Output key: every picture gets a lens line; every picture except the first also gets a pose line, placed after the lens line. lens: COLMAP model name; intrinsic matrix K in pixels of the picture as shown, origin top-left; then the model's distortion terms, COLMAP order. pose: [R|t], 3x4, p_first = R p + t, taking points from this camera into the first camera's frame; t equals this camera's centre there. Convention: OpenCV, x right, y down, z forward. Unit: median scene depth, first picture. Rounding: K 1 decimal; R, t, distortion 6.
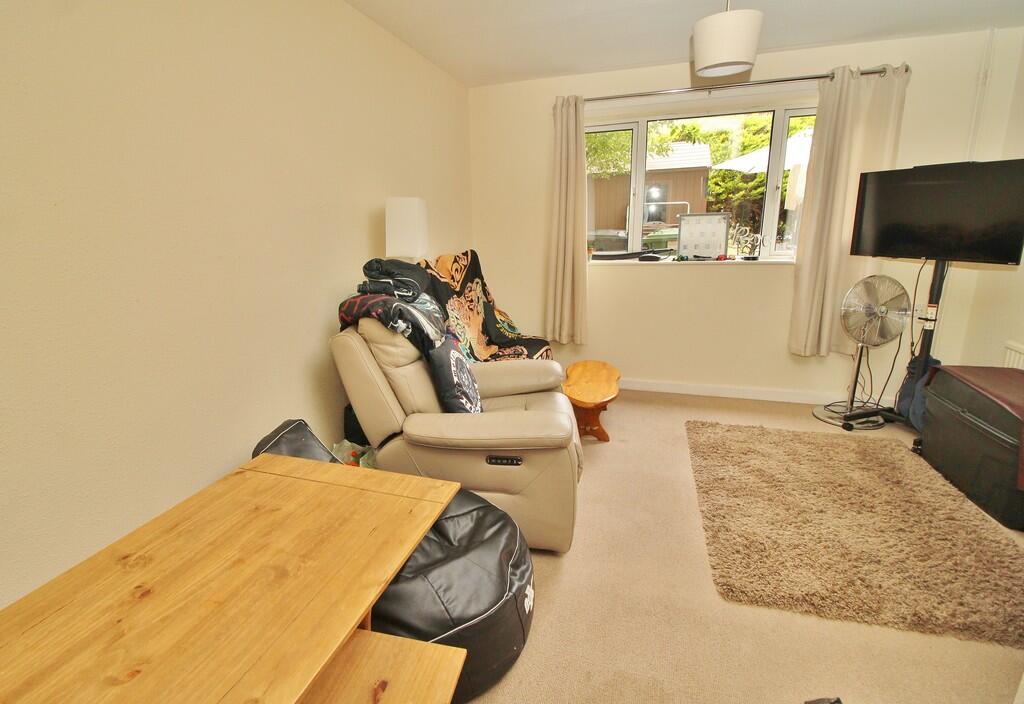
lens RADIAL K [[515.8, 0, 470.7], [0, 515.8, 357.2], [0, 0, 1]] dist [-0.008545, -0.001607]
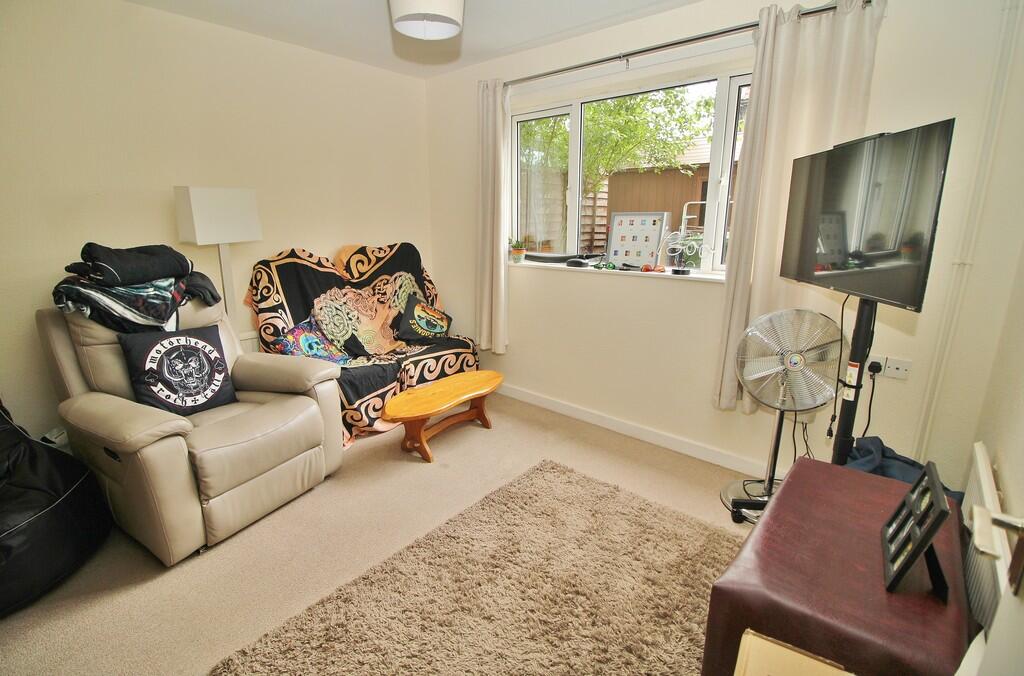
lens RADIAL K [[477.3, 0, 506.4], [0, 477.3, 339.4], [0, 0, 1]] dist [-0.002357, -0.008190]
pose [[0.923181, 0.125872, -0.363170, 0.689013], [-0.128308, 0.991580, 0.017516, -0.082864], [0.362317, 0.030427, 0.931558, 0.278840]]
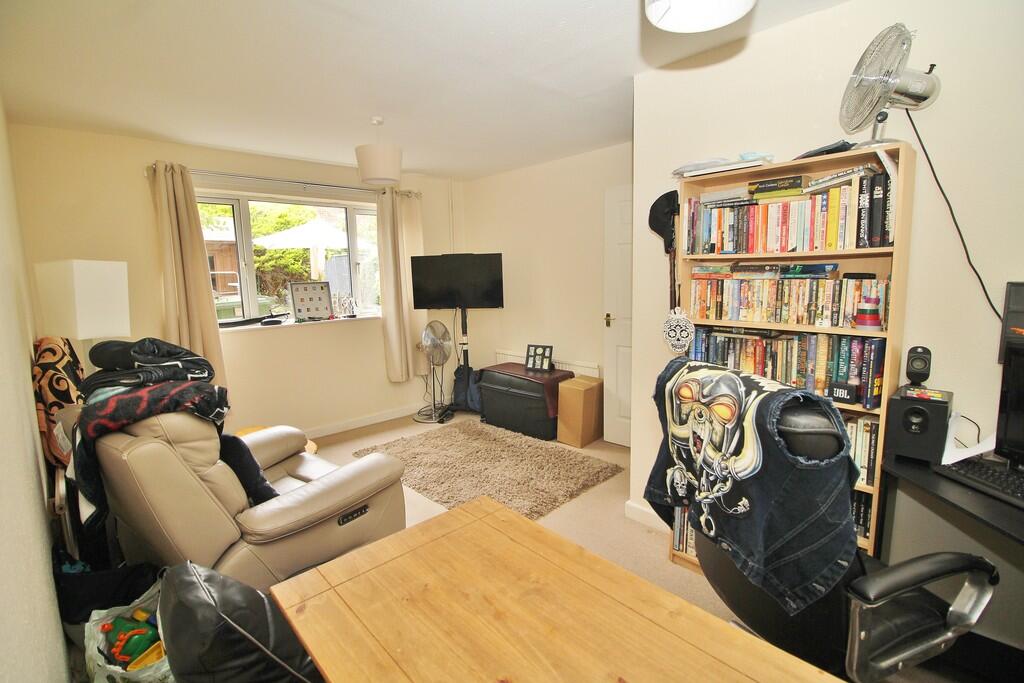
lens RADIAL K [[477.3, 0, 510.7], [0, 477.3, 334.8], [0, 0, 1]] dist [-0.002357, -0.008190]
pose [[0.456794, -0.095789, 0.884400, -0.394414], [0.237394, 0.971257, -0.017418, -0.037772], [-0.857311, 0.217908, 0.466405, 0.136781]]
